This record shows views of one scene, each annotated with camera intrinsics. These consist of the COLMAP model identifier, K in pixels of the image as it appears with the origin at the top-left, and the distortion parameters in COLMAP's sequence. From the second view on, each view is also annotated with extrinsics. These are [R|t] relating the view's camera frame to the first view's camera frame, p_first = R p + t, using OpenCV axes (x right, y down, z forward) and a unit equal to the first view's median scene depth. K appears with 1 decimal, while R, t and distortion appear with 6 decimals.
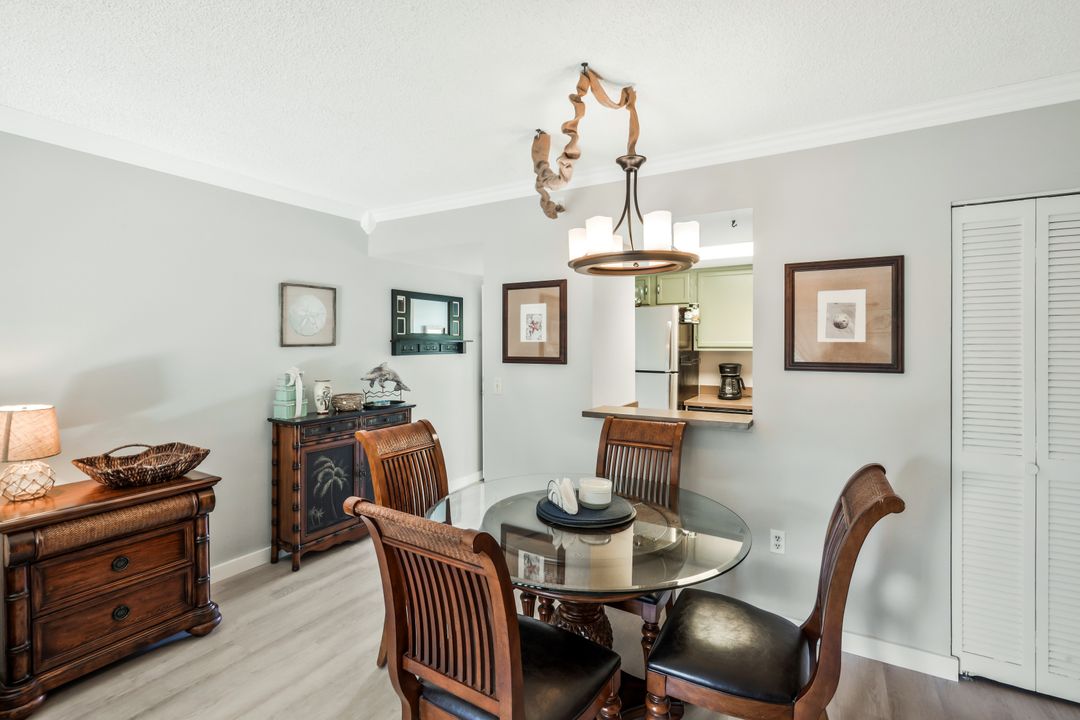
lens RADIAL K [[492.7, 0, 540.7], [0, 492.7, 340.7], [0, 0, 1]] dist [0.000045, -0.000363]
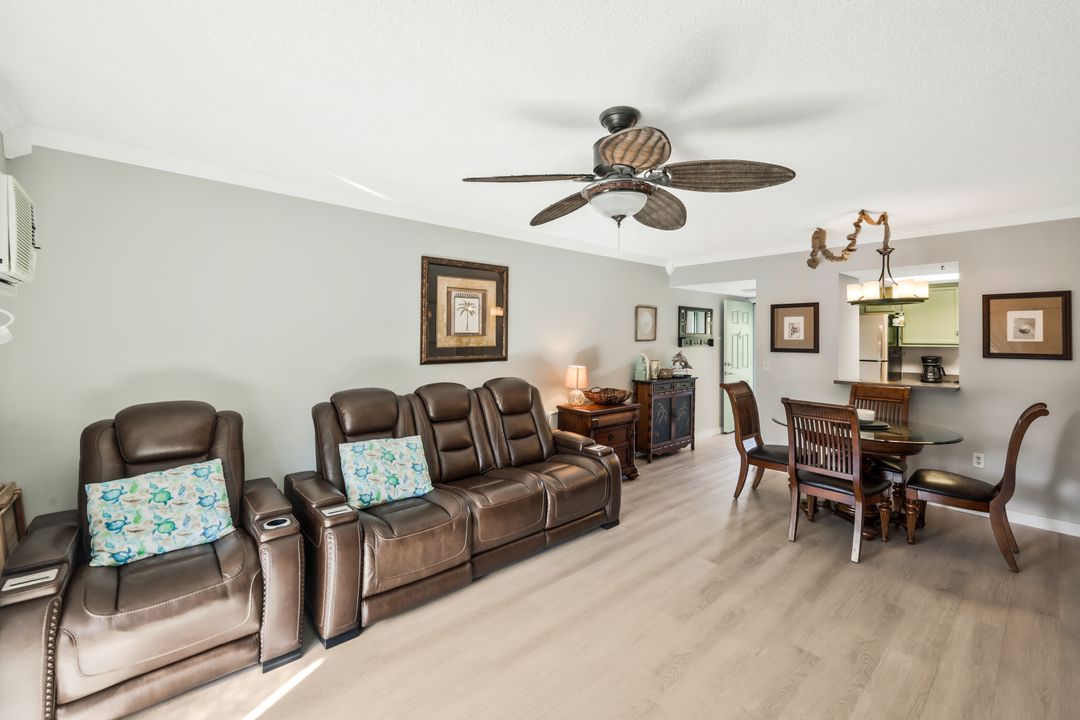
lens RADIAL K [[456.3, 0, 538.8], [0, 456.3, 329.9], [0, 0, 1]] dist [0.007914, 0.000139]
pose [[0.952850, 0.000391, -0.303441, -0.383251], [-0.004370, 0.999913, -0.012434, -0.007573], [0.303410, 0.013173, 0.952769, -0.774087]]
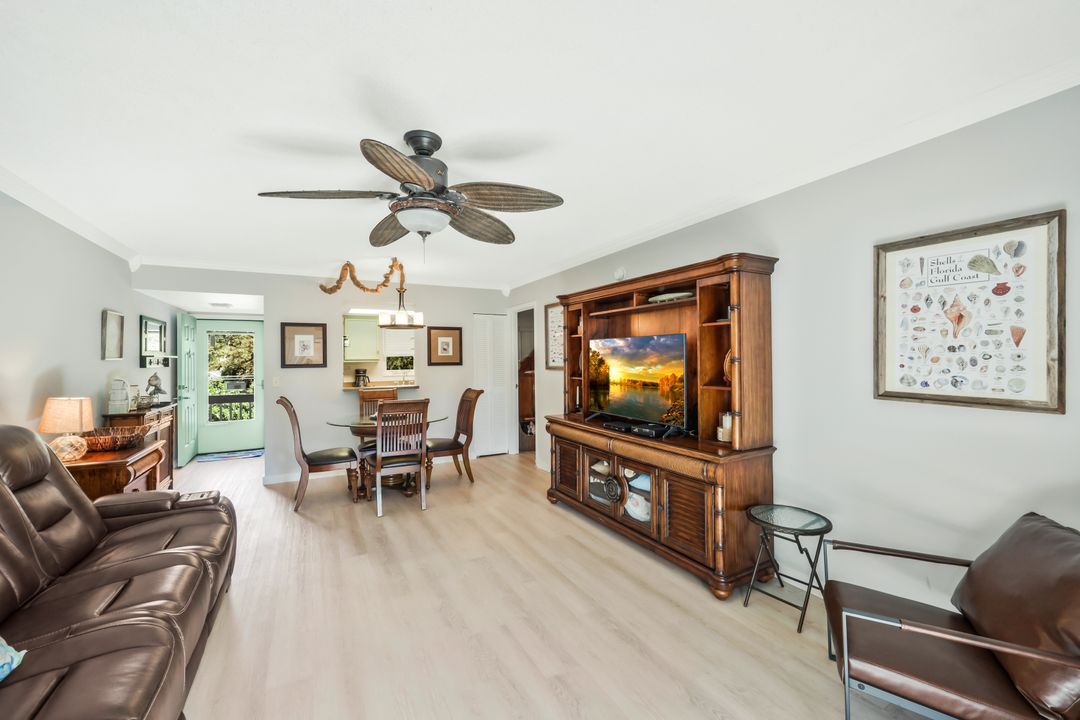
lens RADIAL K [[438.5, 0, 542.1], [0, 438.5, 353.5], [0, 0, 1]] dist [0.001315, -0.000021]
pose [[0.512953, 0.006258, 0.858394, -0.995194], [0.008018, 0.999895, -0.012081, 0.021519], [-0.858379, 0.013080, 0.512849, -0.615938]]
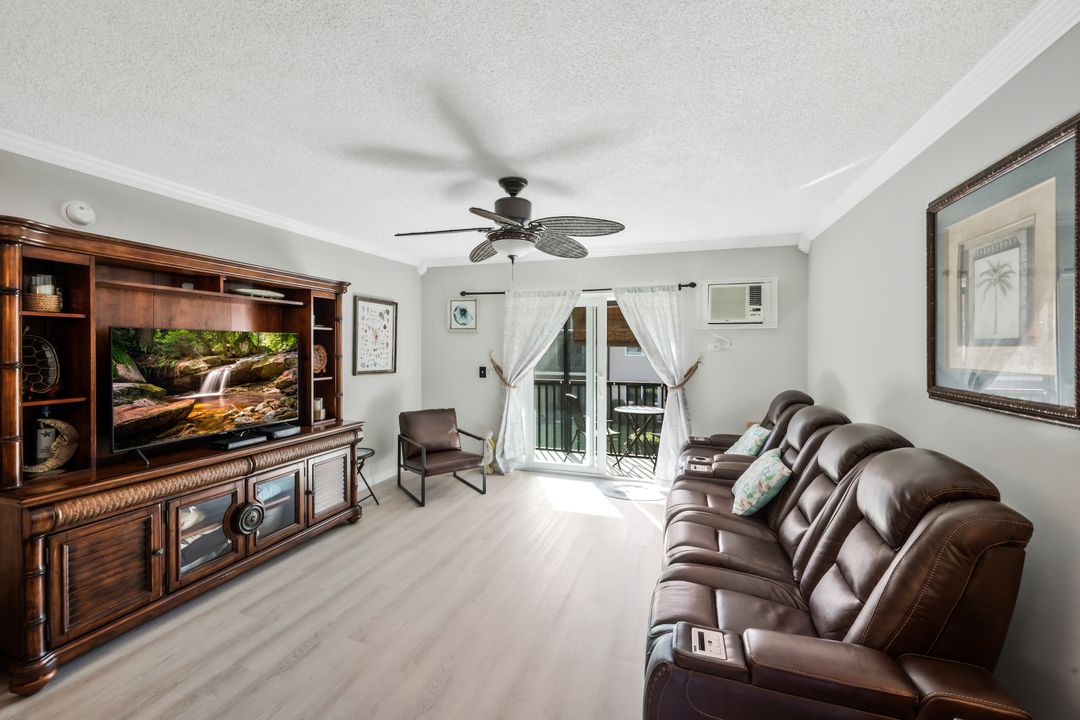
lens RADIAL K [[438.5, 0, 542.1], [0, 438.5, 353.5], [0, 0, 1]] dist [0.001315, -0.000021]
pose [[-0.976578, 0.000608, -0.215164, -0.347213], [-0.003168, 0.999847, 0.017204, -0.004260], [0.215142, 0.017483, -0.976426, 0.795664]]
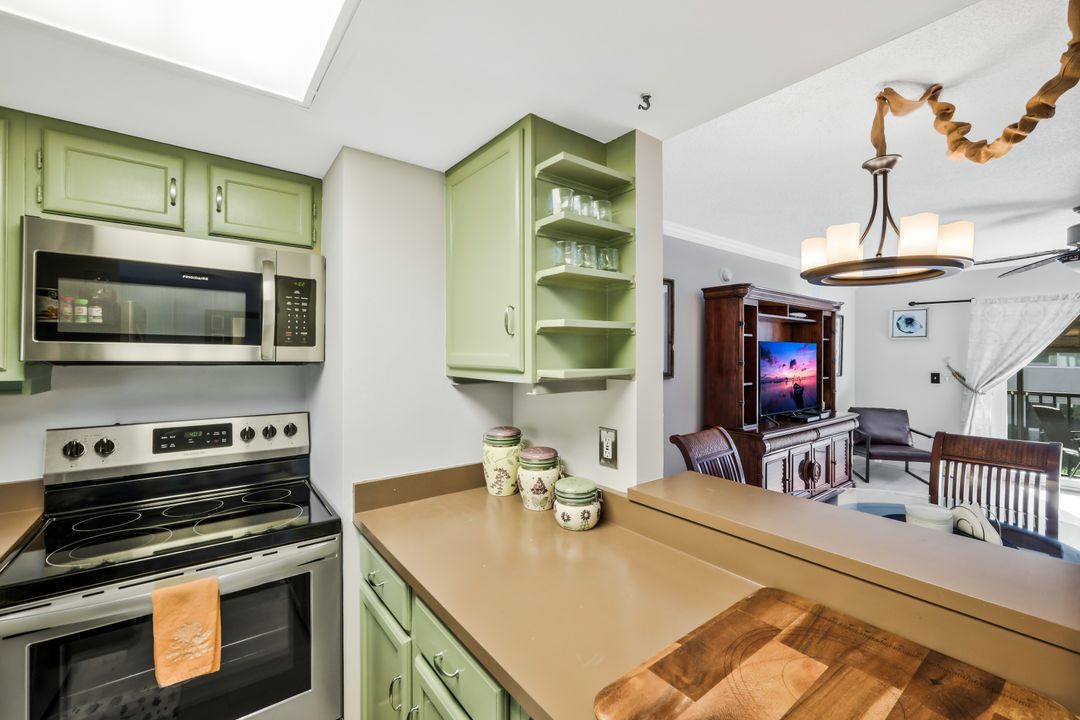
lens RADIAL K [[442.5, 0, 537.3], [0, 442.5, 353.8], [0, 0, 1]] dist [-0.001570, -0.000531]
pose [[-0.930926, -0.002062, 0.365202, 0.347822], [-0.002087, 0.999998, 0.000326, 0.003247], [-0.365202, -0.000458, -0.930928, 1.322354]]
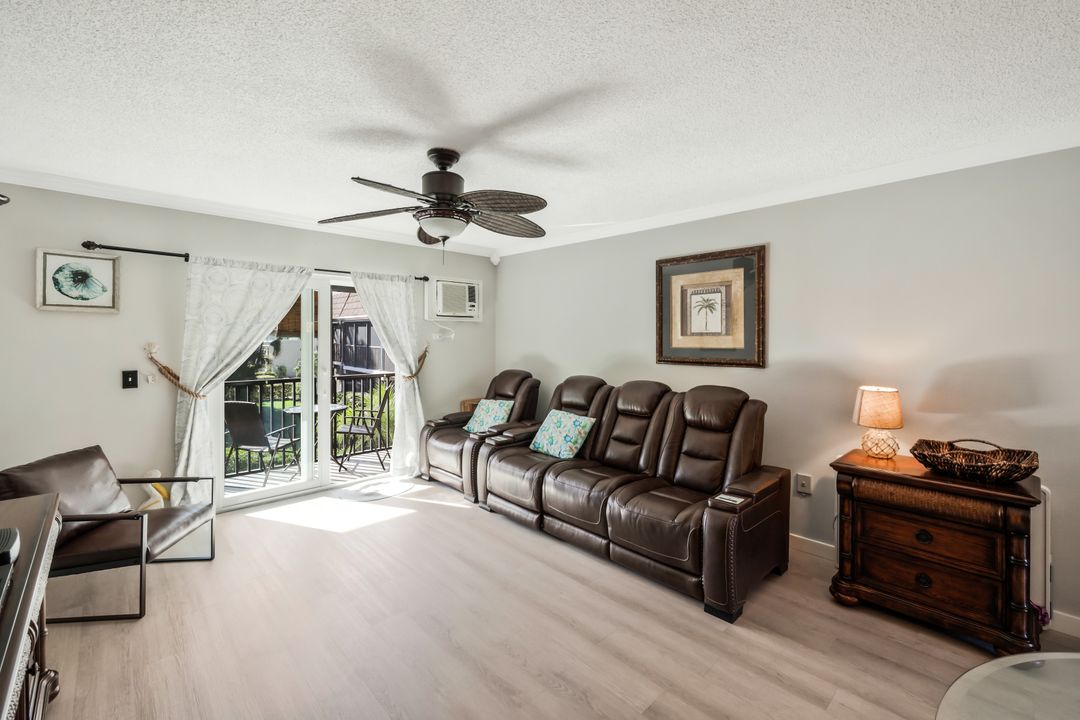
lens RADIAL K [[452.2, 0, 530.4], [0, 452.2, 345.8], [0, 0, 1]] dist [0.002150, 0.000045]
pose [[-0.278839, 0.018931, -0.960151, 0.270837], [-0.000552, 0.999802, 0.019873, -0.003287], [0.960338, 0.006071, -0.278773, 0.298186]]
